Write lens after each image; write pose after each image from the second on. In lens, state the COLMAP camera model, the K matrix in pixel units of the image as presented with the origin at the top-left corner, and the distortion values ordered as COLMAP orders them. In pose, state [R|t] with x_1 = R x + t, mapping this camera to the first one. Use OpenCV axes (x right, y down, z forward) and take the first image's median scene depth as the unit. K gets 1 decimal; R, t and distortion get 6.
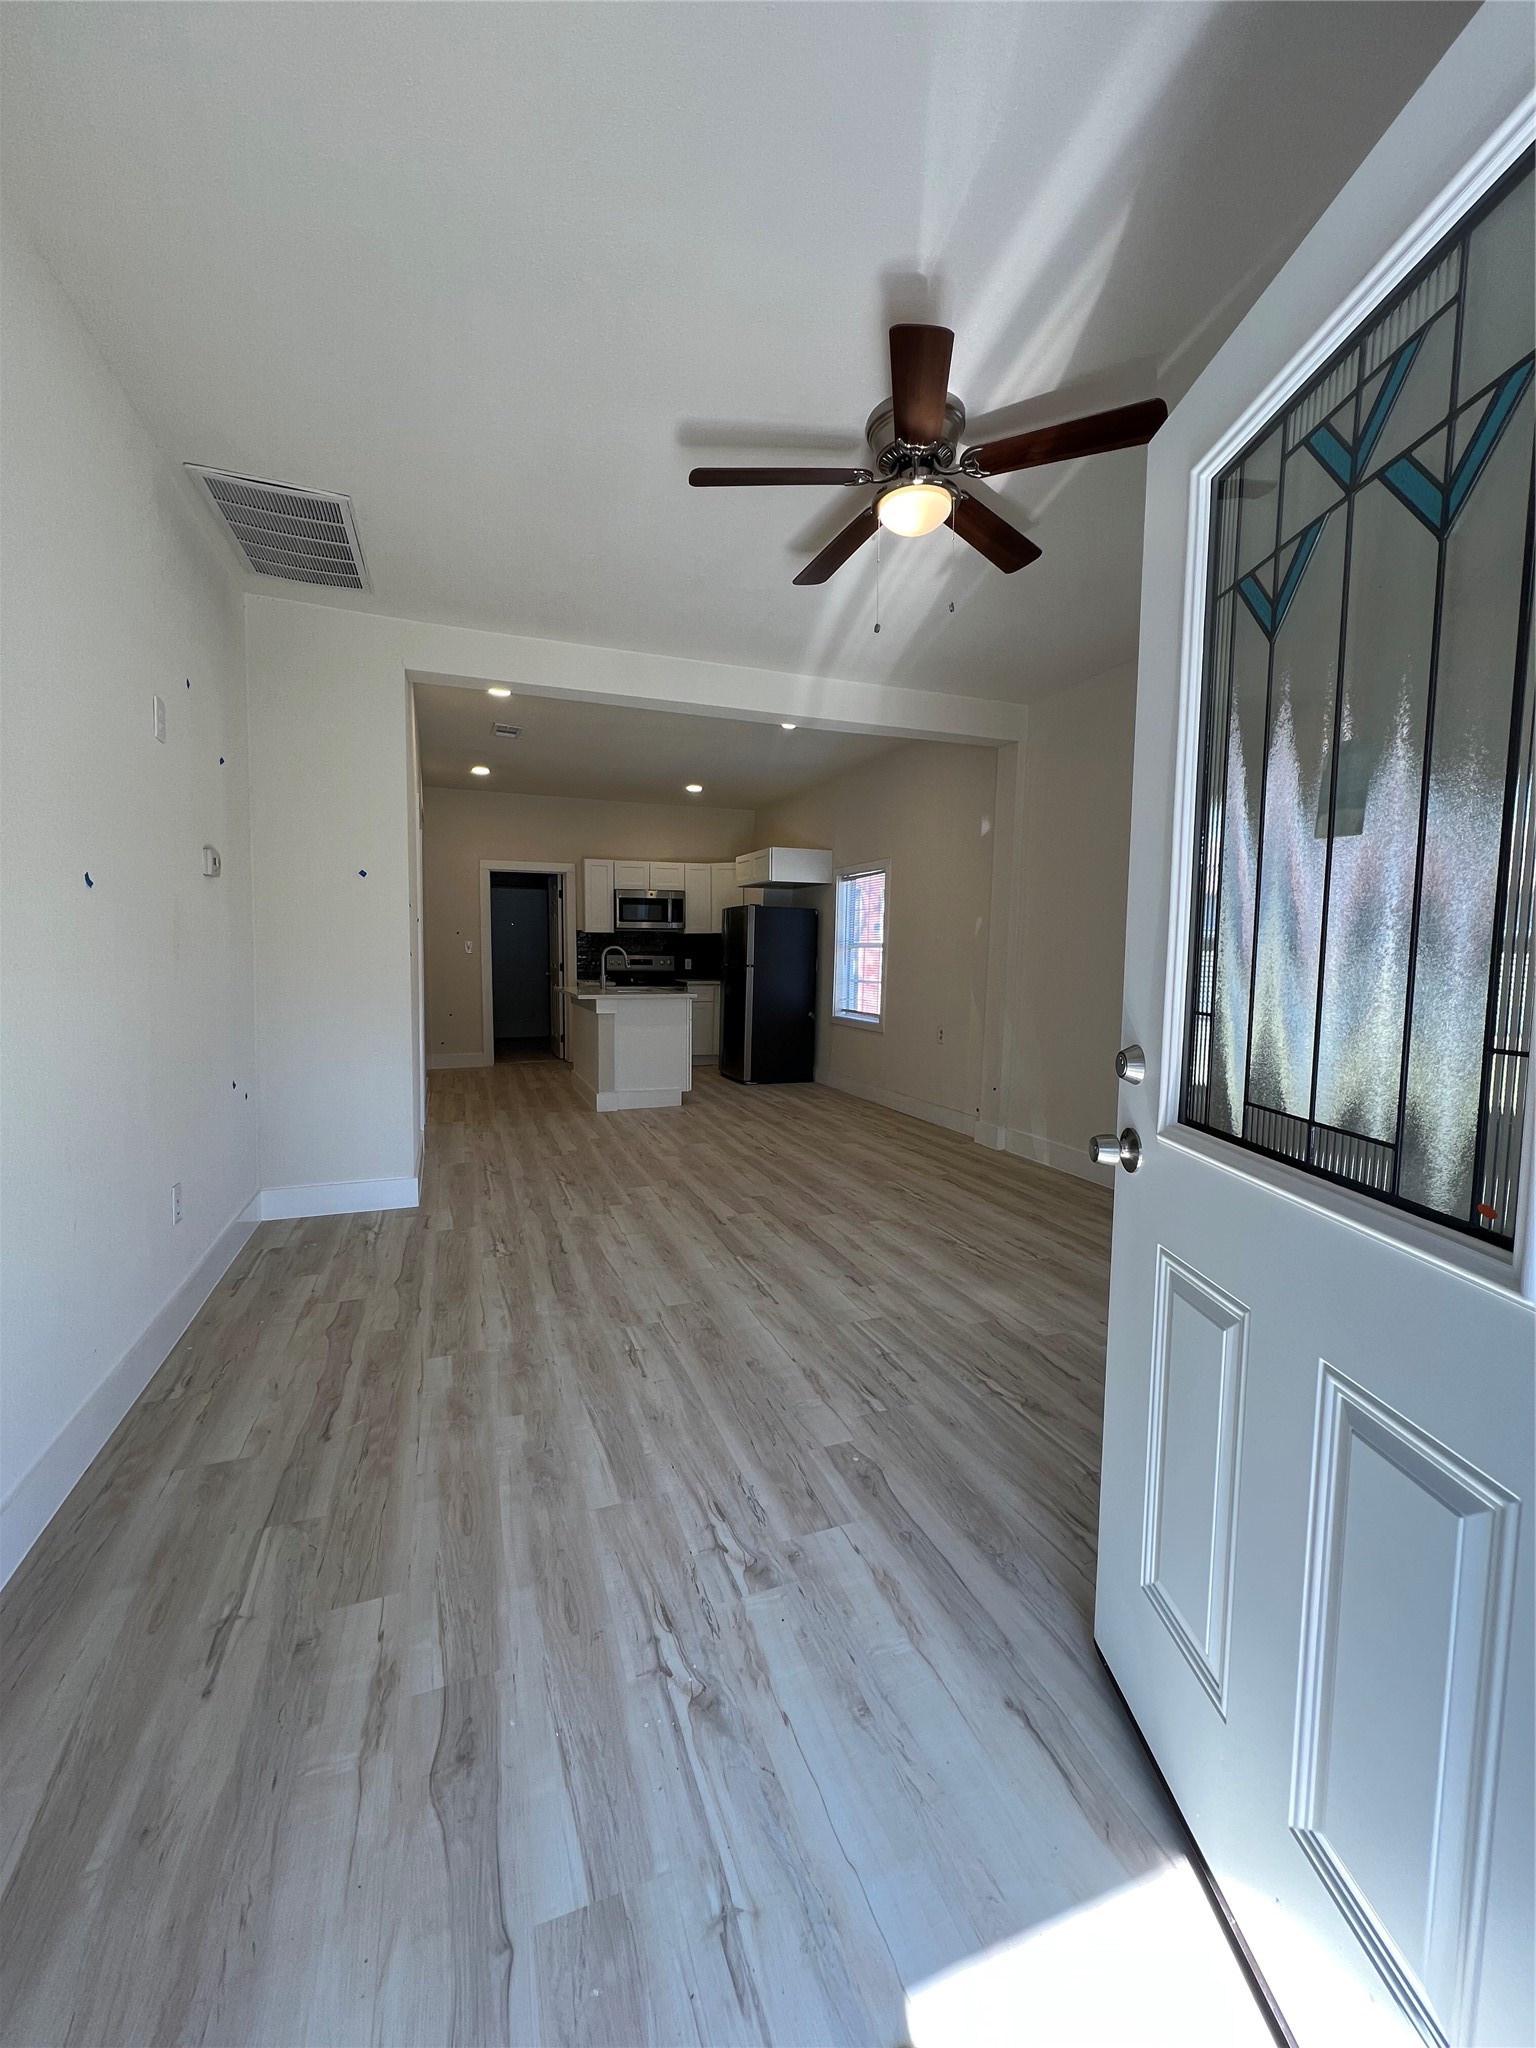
lens RADIAL K [[818.8, 0, 769.1], [0, 818.8, 1031.6], [0, 0, 1]] dist [-0.003837, 0.000595]
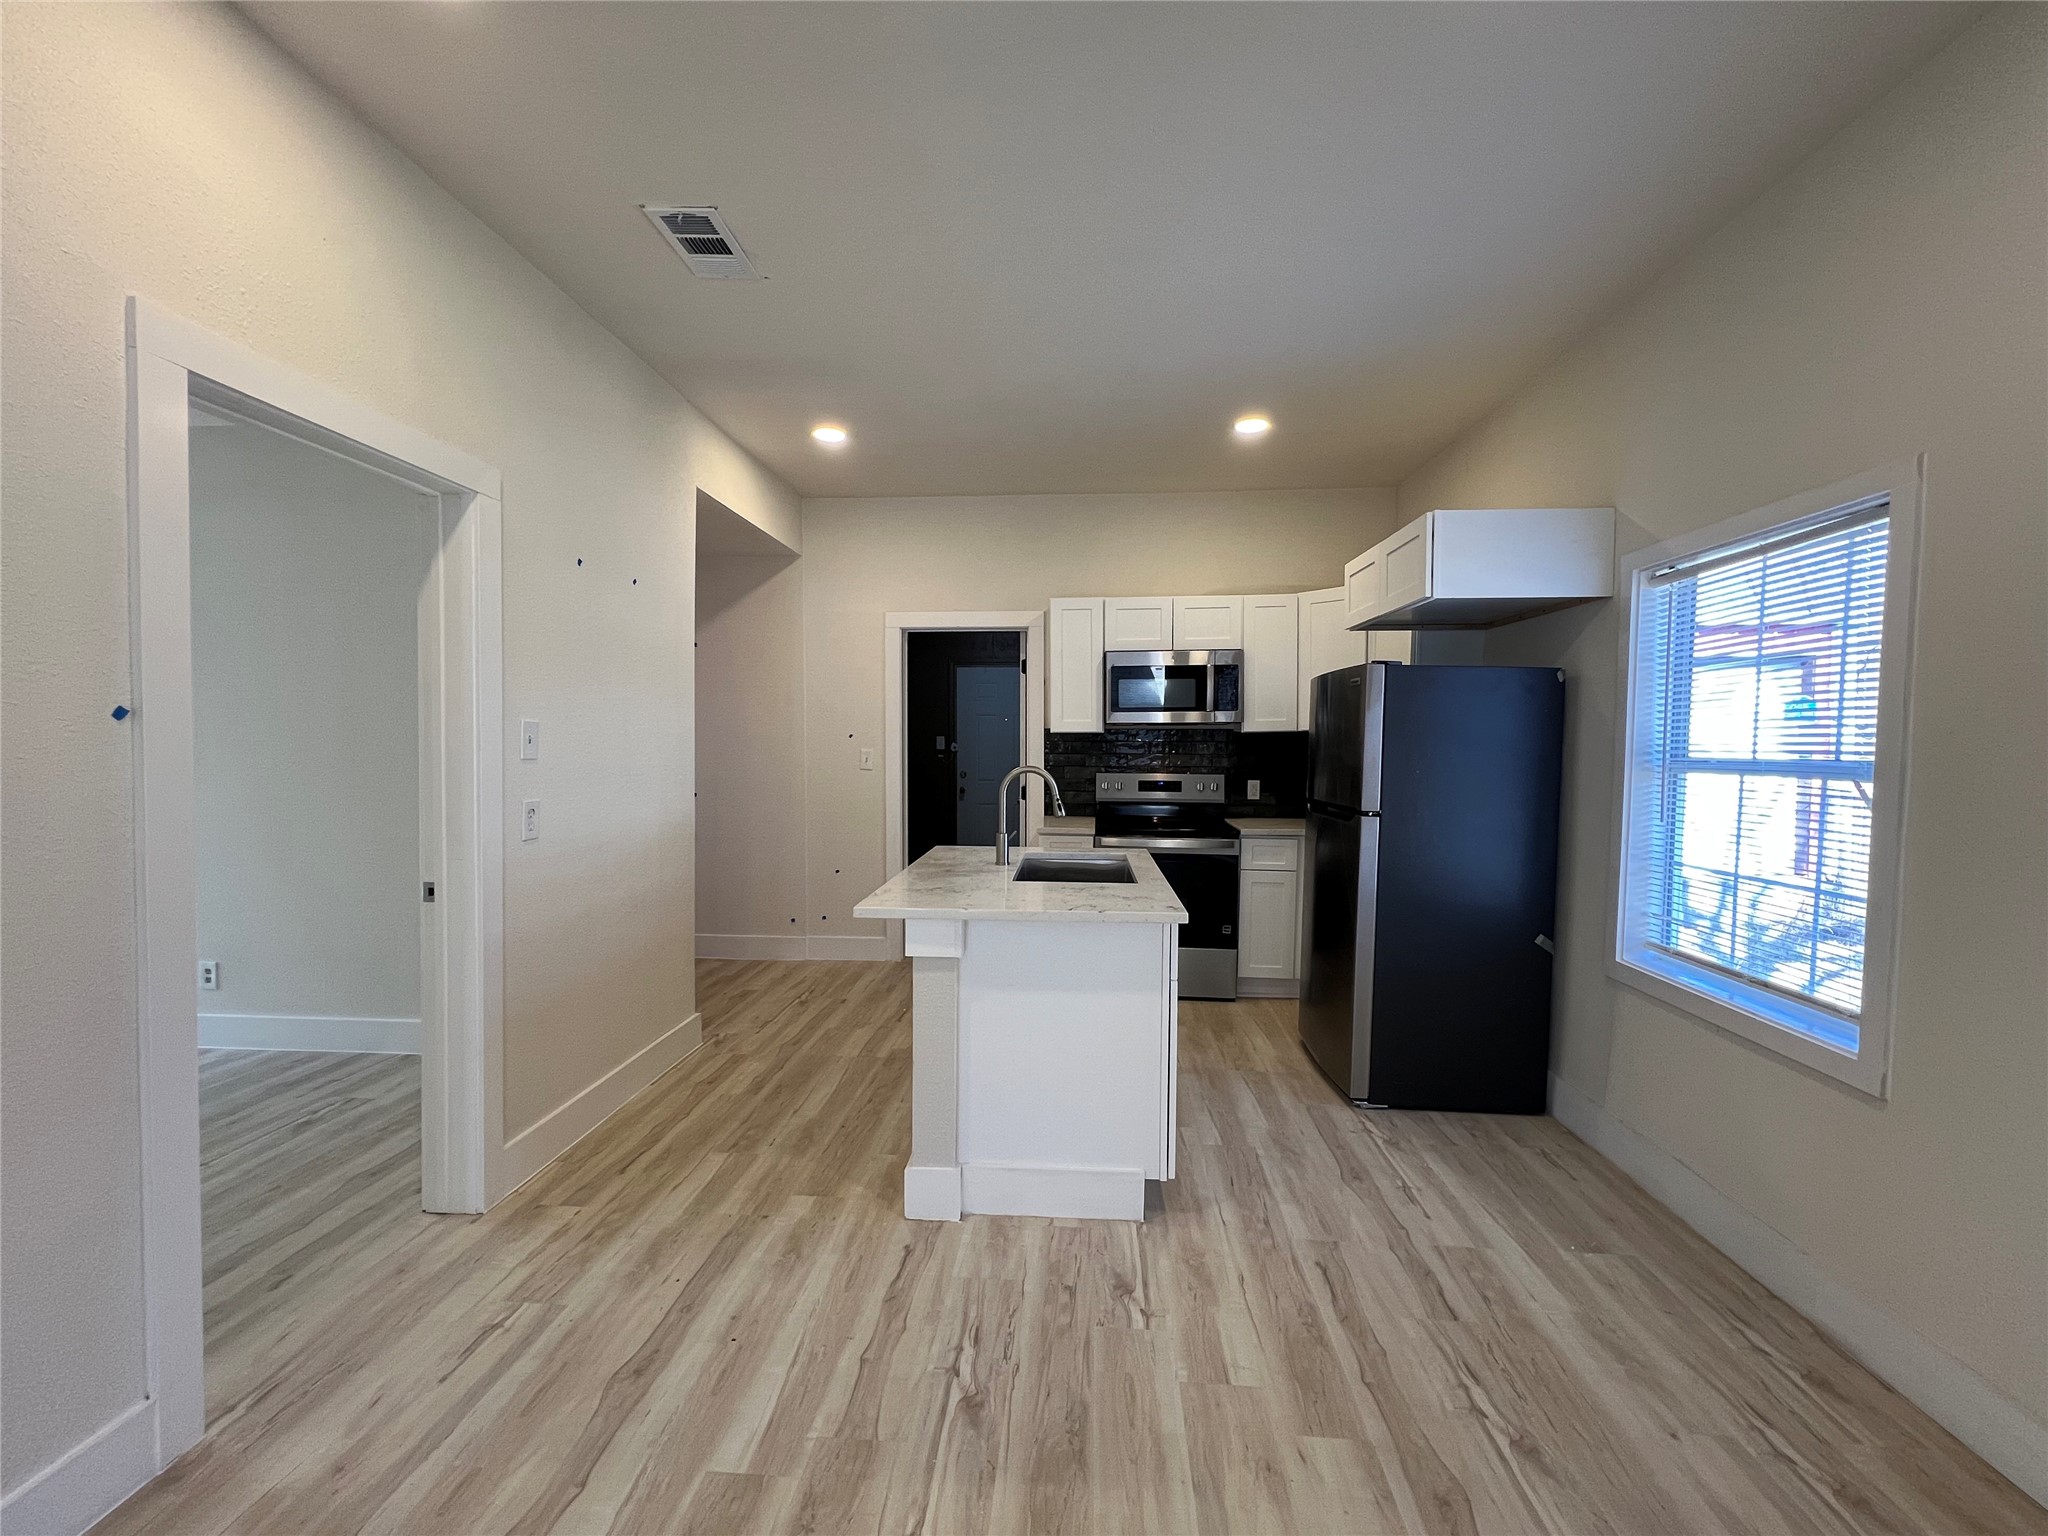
lens RADIAL K [[847.0, 0, 1019.5], [0, 847.0, 773.7], [0, 0, 1]] dist [-0.000667, 0.000394]
pose [[0.899273, 0.010418, -0.437264, 0.007775], [-0.038354, 0.997744, -0.055106, -0.151308], [0.435703, 0.066326, 0.897643, 1.187576]]
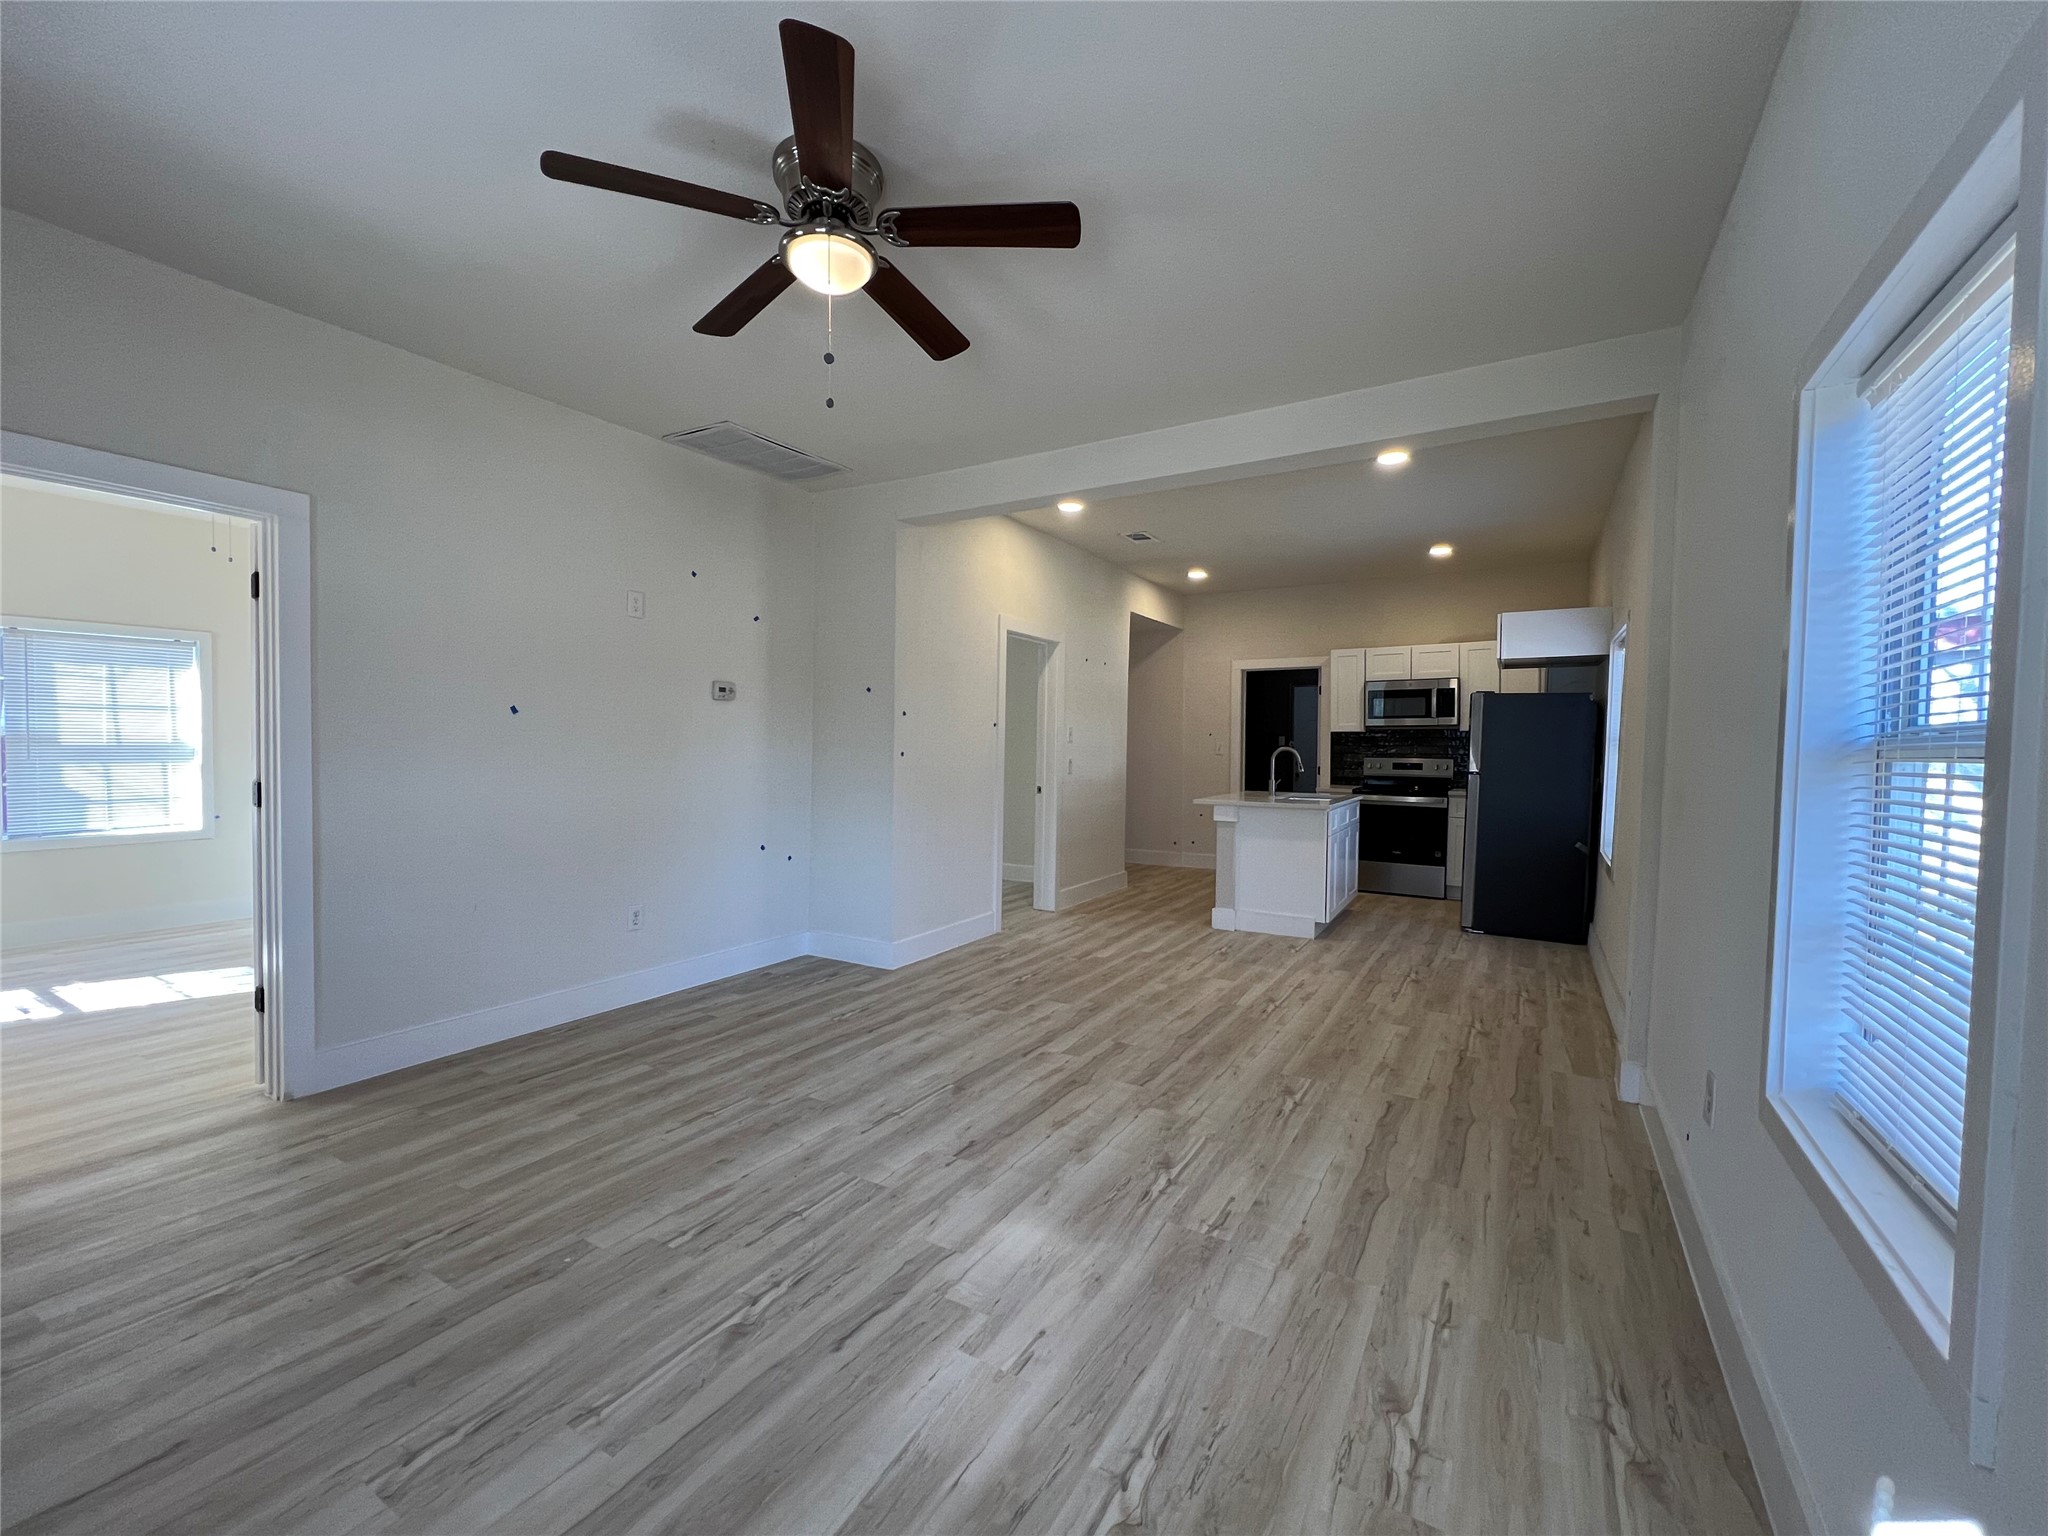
lens RADIAL K [[847.0, 0, 1028.5], [0, 847.0, 776.6], [0, 0, 1]] dist [-0.000667, 0.000394]
pose [[0.620782, 0.025217, -0.783578, 0.716643], [-0.079173, 0.996389, -0.030659, -0.045134], [0.779976, 0.081071, 0.620537, 0.429729]]
